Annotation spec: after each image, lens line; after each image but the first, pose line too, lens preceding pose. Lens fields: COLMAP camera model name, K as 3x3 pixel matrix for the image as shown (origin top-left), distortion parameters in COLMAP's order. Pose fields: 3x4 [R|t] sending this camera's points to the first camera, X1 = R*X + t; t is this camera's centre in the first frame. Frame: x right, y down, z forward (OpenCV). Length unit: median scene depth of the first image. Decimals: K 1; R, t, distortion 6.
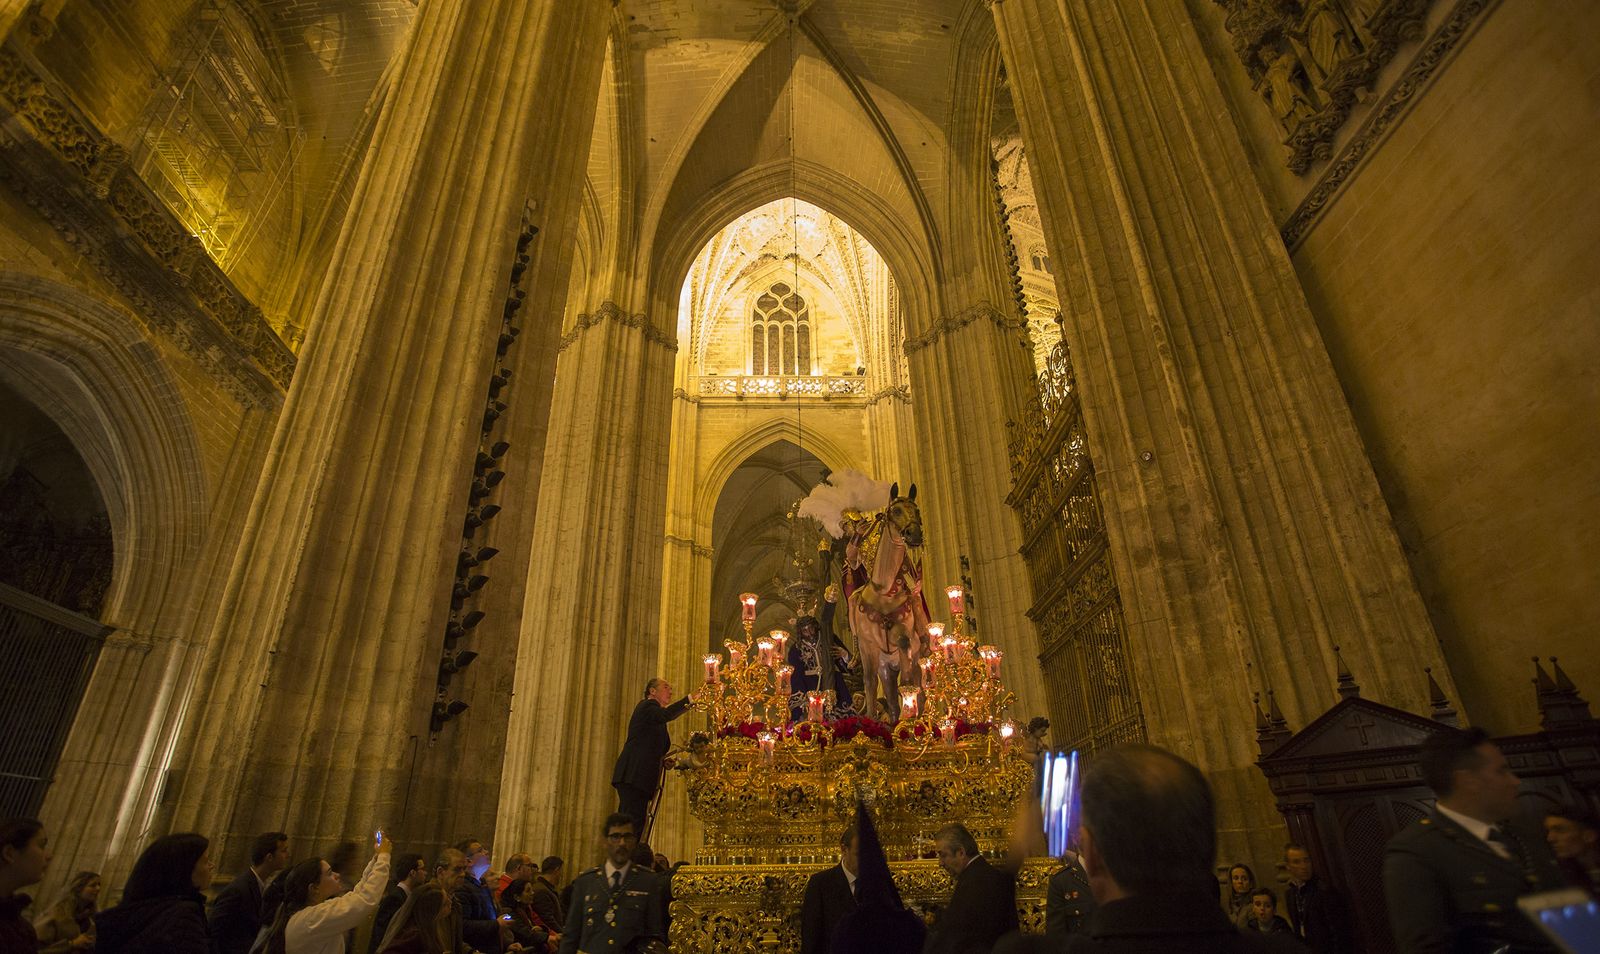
lens RADIAL K [[796.2, 0, 802.0], [0, 796.2, 489.6], [0, 0, 1]] dist [-0.063064, 0.024941]
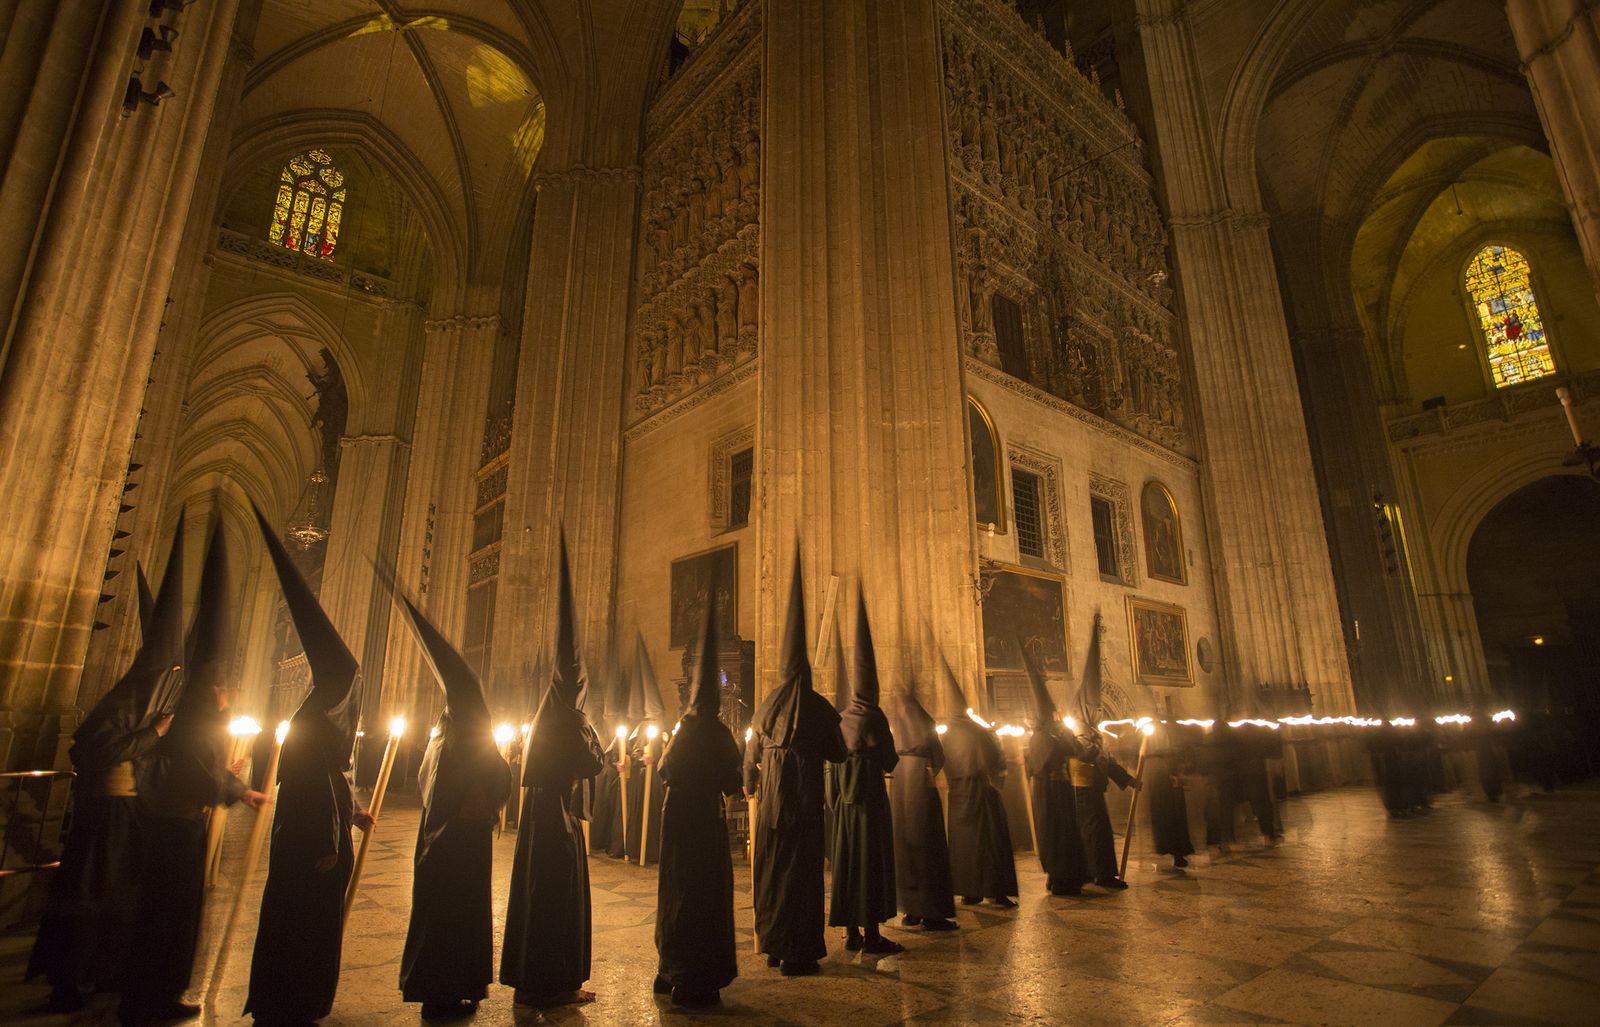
lens RADIAL K [[798.2, 0, 796.8], [0, 798.2, 510.2], [0, 0, 1]] dist [-0.066832, 0.027721]
pose [[0.790696, 0.178400, 0.585640, -0.191756], [-0.289518, 0.951835, 0.100938, -0.449189], [-0.539425, -0.249365, 0.804262, -0.888909]]
